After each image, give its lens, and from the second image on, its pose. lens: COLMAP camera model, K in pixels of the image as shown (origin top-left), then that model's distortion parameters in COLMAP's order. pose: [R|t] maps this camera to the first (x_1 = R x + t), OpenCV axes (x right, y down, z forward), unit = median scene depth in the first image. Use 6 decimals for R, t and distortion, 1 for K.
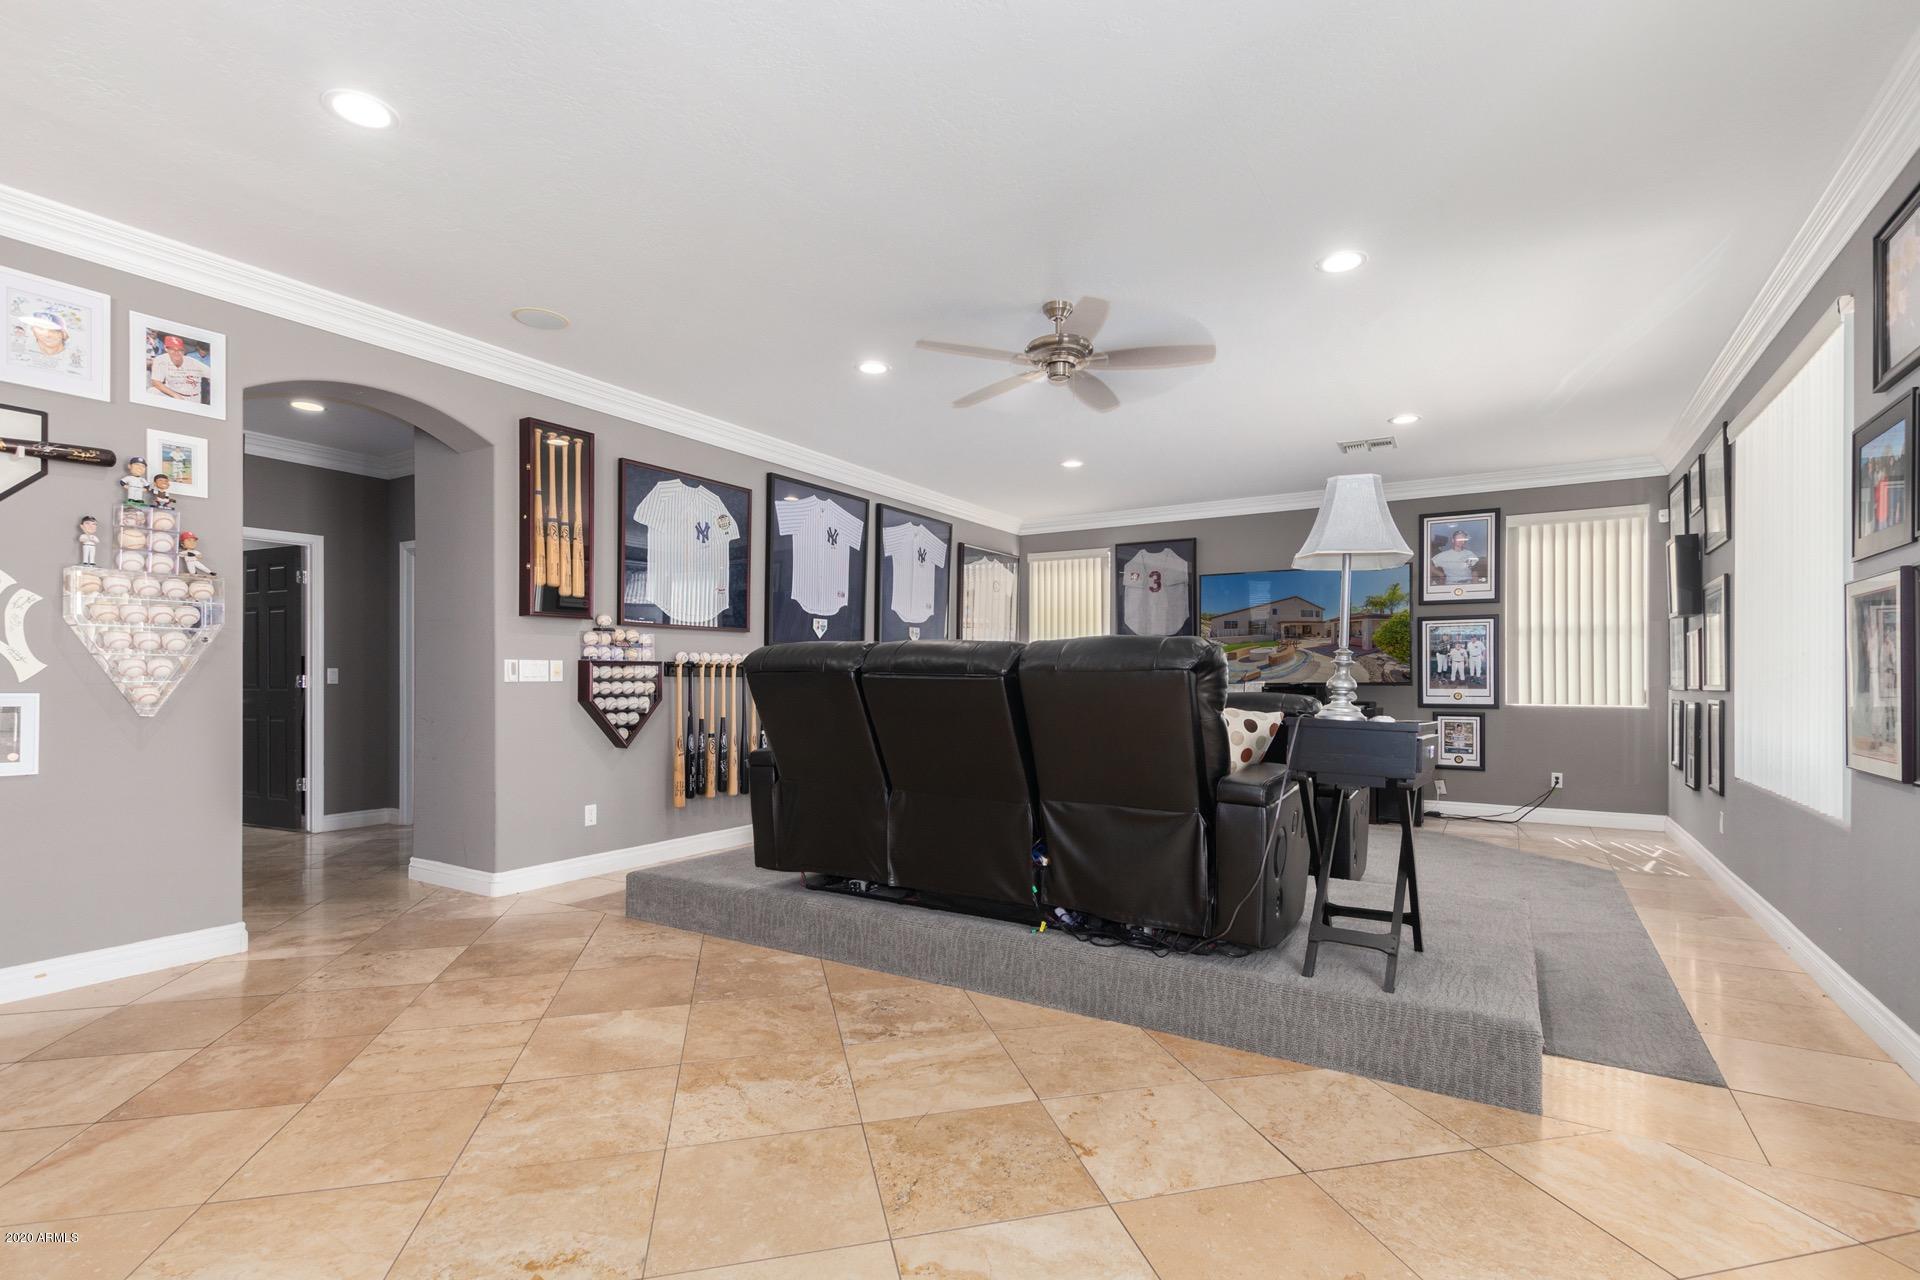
lens RADIAL K [[910.1, 0, 960.0], [0, 910.1, 640.0], [0, 0, 1]] dist [-0.000039, -0.000252]
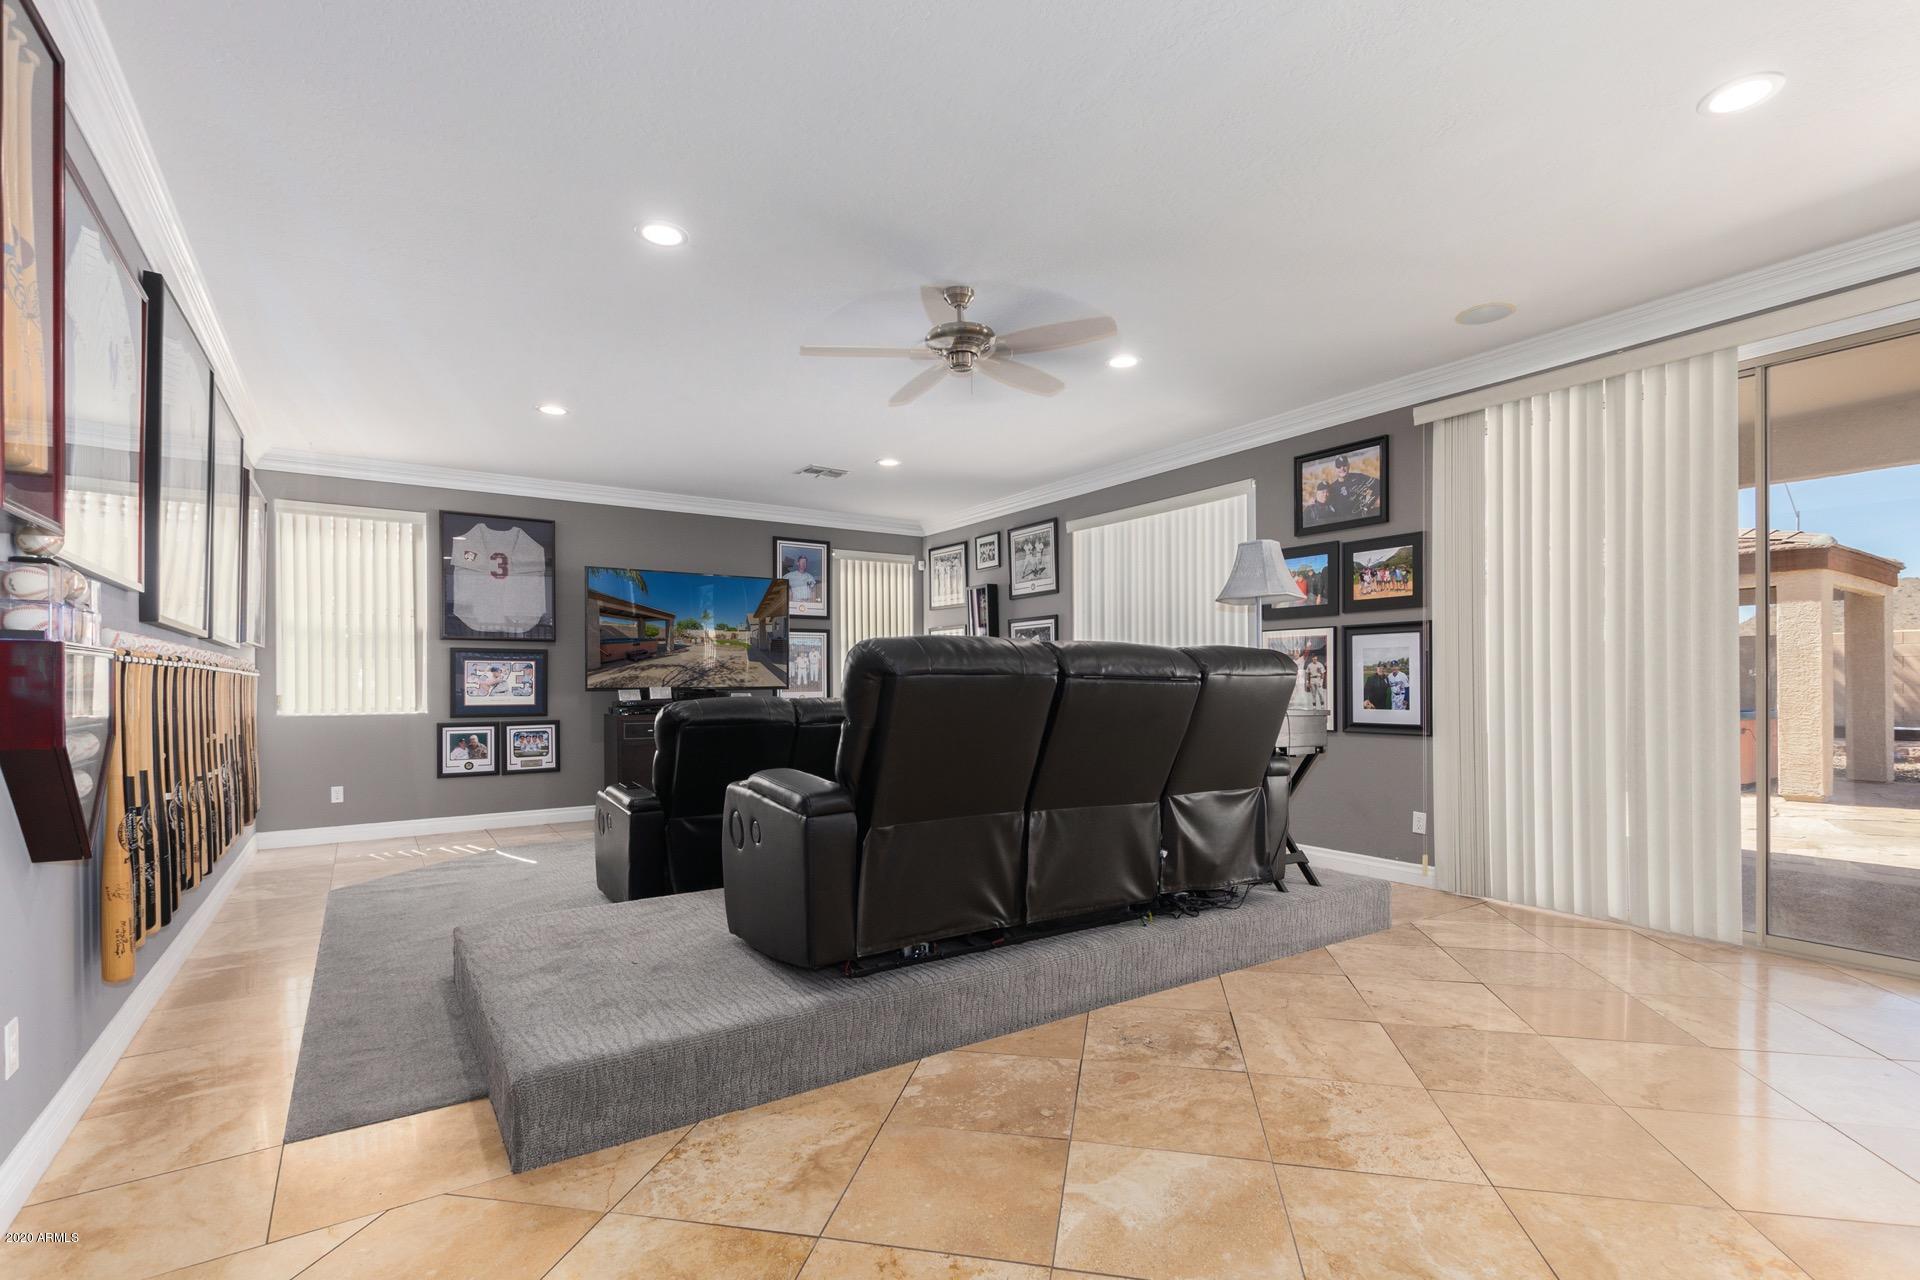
lens RADIAL K [[910.1, 0, 960.0], [0, 910.1, 640.0], [0, 0, 1]] dist [-0.000039, -0.000252]
pose [[0.398141, 0.039124, 0.916490, -0.961594], [-0.034565, 0.999020, -0.027632, 0.028688], [-0.916673, -0.020677, 0.399103, 0.770310]]
